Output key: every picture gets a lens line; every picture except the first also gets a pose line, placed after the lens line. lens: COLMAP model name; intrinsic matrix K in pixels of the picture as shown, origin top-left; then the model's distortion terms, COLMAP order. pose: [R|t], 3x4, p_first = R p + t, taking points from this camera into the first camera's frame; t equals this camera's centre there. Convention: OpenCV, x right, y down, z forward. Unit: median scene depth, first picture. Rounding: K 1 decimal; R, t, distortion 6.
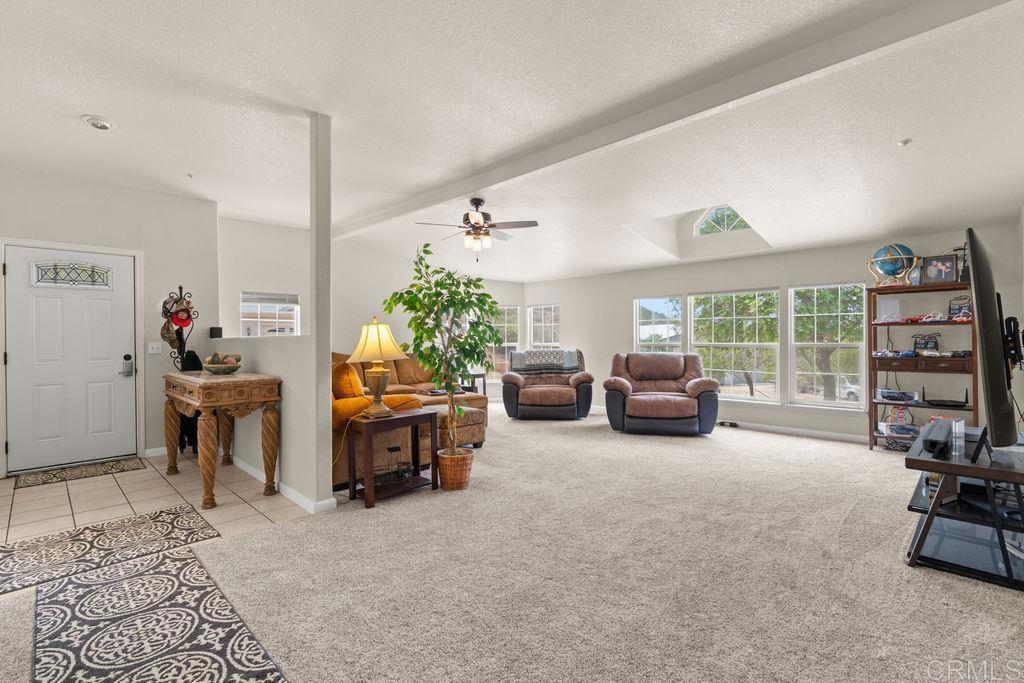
lens RADIAL K [[467.0, 0, 512.0], [0, 467.0, 342.6], [0, 0, 1]] dist [0.006130, 0.000503]
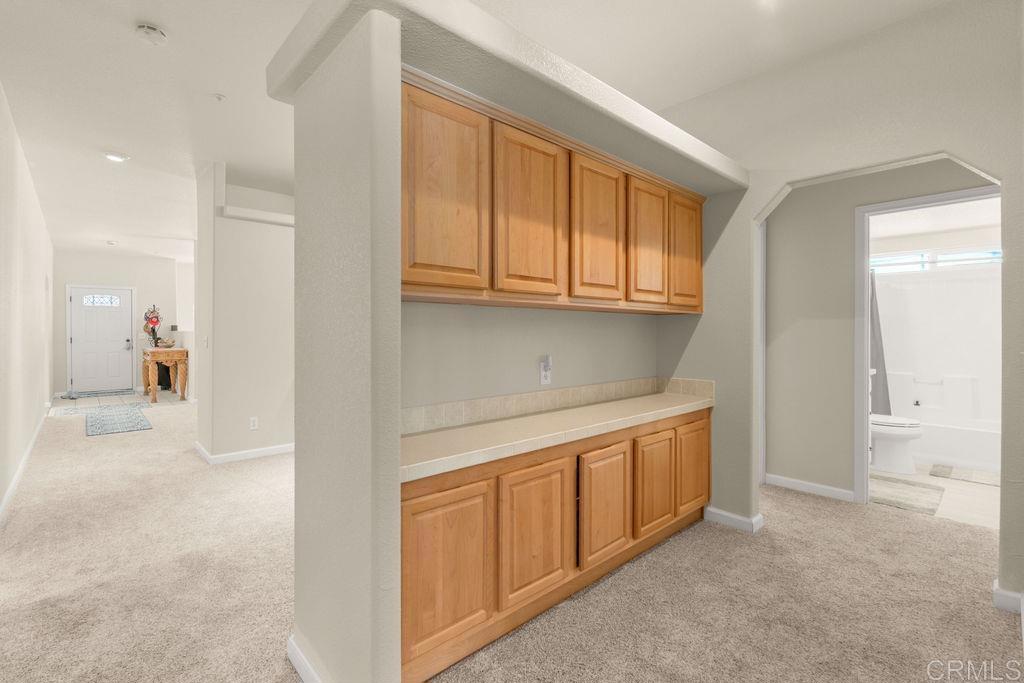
lens RADIAL K [[467.0, 0, 512.7], [0, 467.0, 336.0], [0, 0, 1]] dist [0.006130, 0.000503]
pose [[0.998075, 0.002885, -0.061957, 0.950114], [-0.002740, 0.999993, 0.002431, 0.002459], [0.061964, -0.002257, 0.998076, -0.905461]]
